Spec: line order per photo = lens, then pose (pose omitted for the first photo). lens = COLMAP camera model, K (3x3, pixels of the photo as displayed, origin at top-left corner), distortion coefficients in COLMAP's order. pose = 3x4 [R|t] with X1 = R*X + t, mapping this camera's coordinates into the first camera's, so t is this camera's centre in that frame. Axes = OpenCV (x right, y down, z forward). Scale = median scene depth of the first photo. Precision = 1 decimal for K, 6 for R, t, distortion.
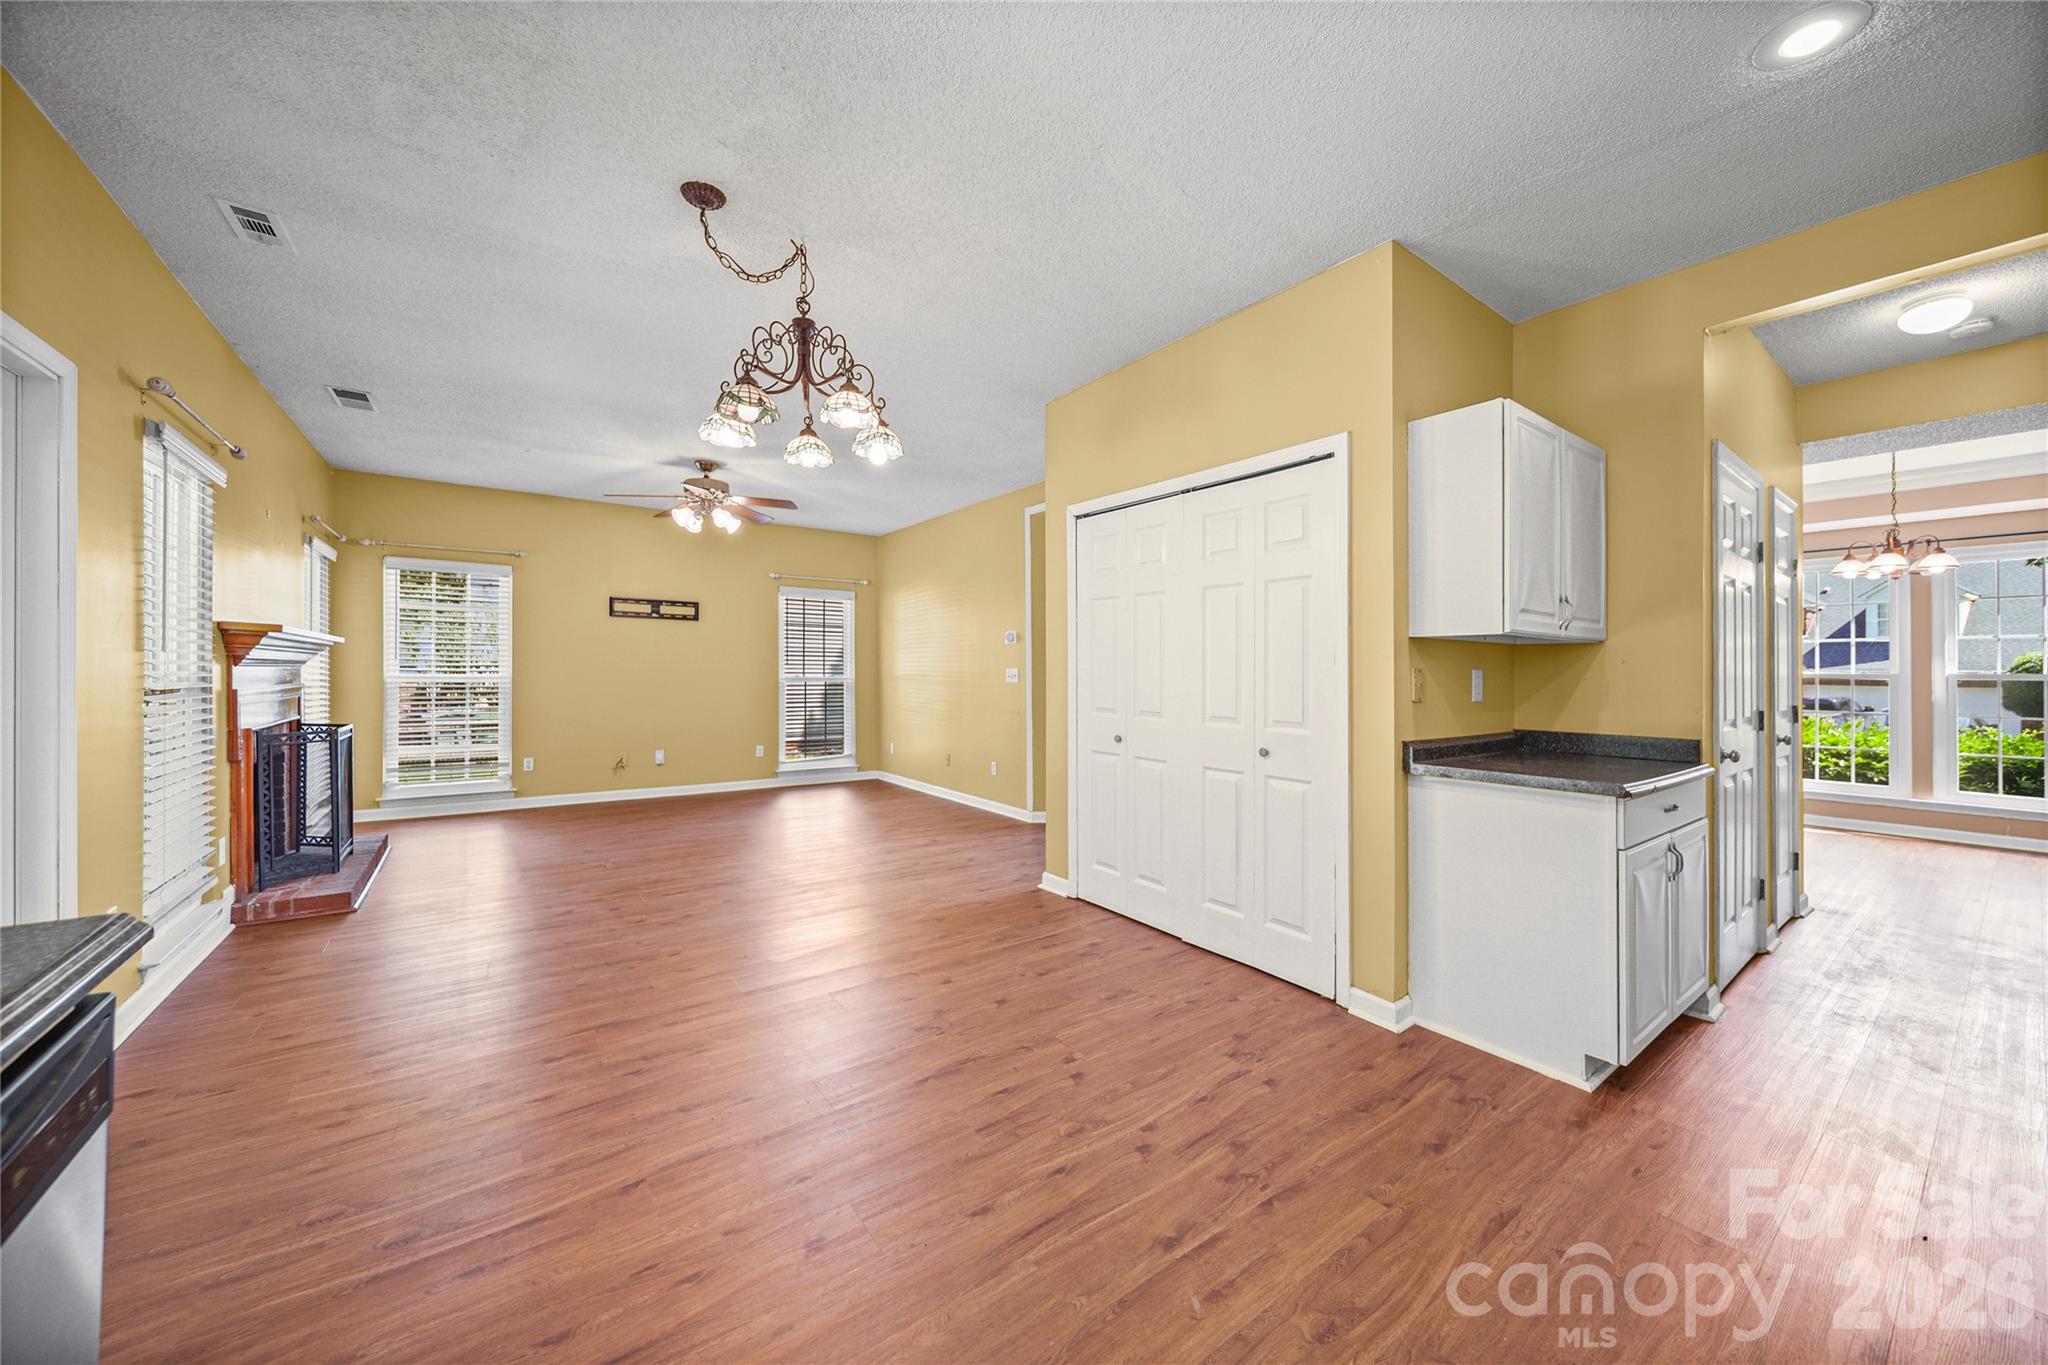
lens RADIAL K [[761.7, 0, 1049.8], [0, 761.7, 670.0], [0, 0, 1]] dist [0.001836, -0.000132]
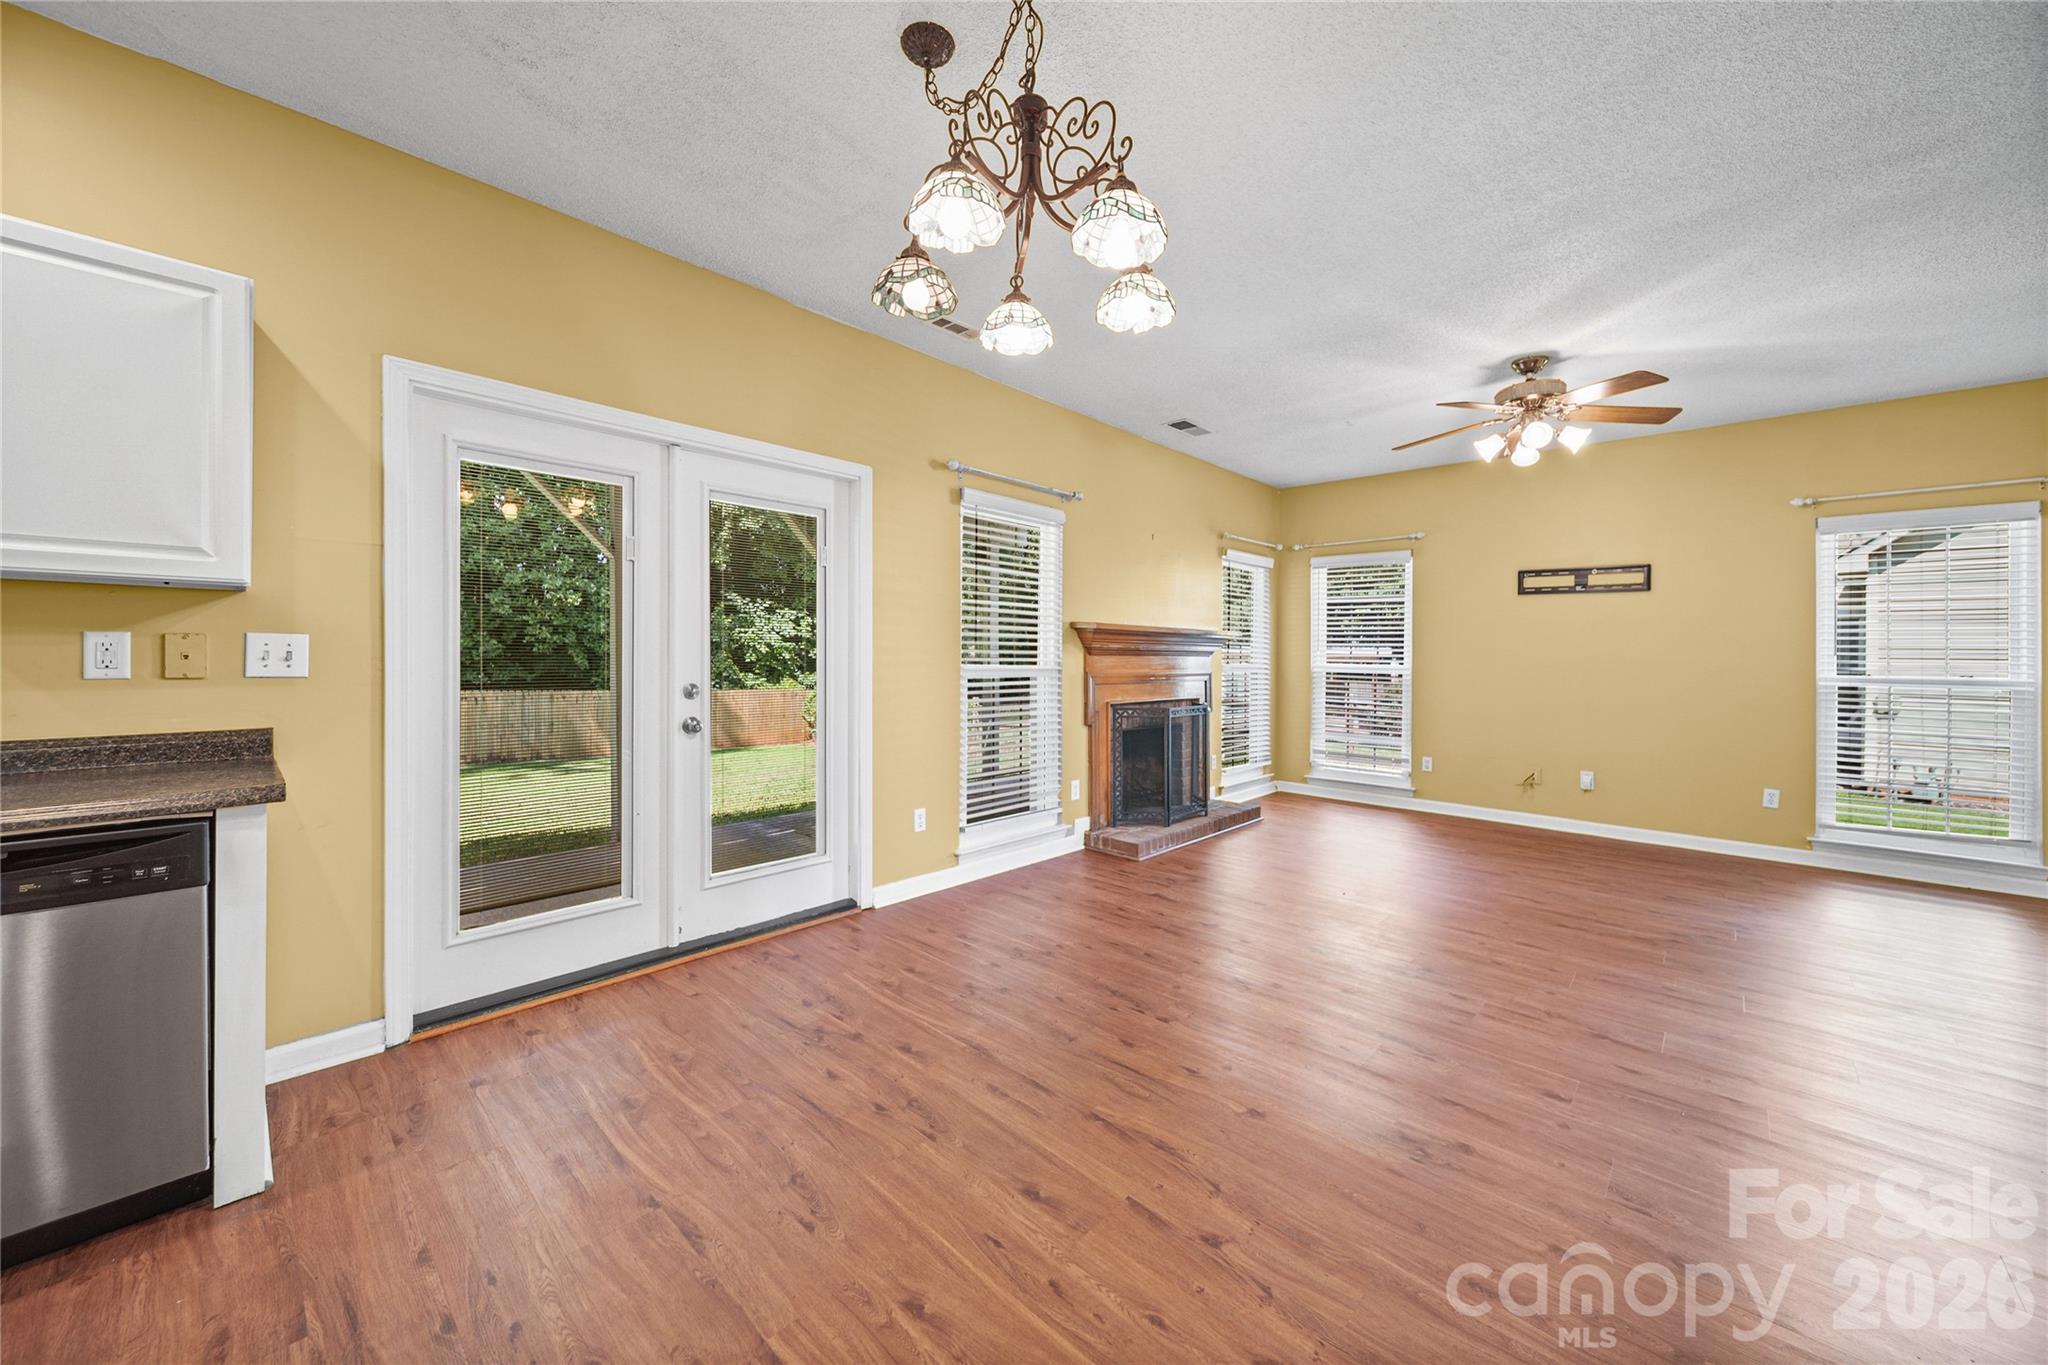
lens RADIAL K [[761.7, 0, 1035.7], [0, 761.7, 657.1], [0, 0, 1]] dist [0.001836, -0.000132]
pose [[0.164356, 0.000031, -0.986401, 0.152033], [-0.008916, 0.999959, -0.001454, 0.001159], [0.986361, 0.009034, 0.164349, 0.428768]]
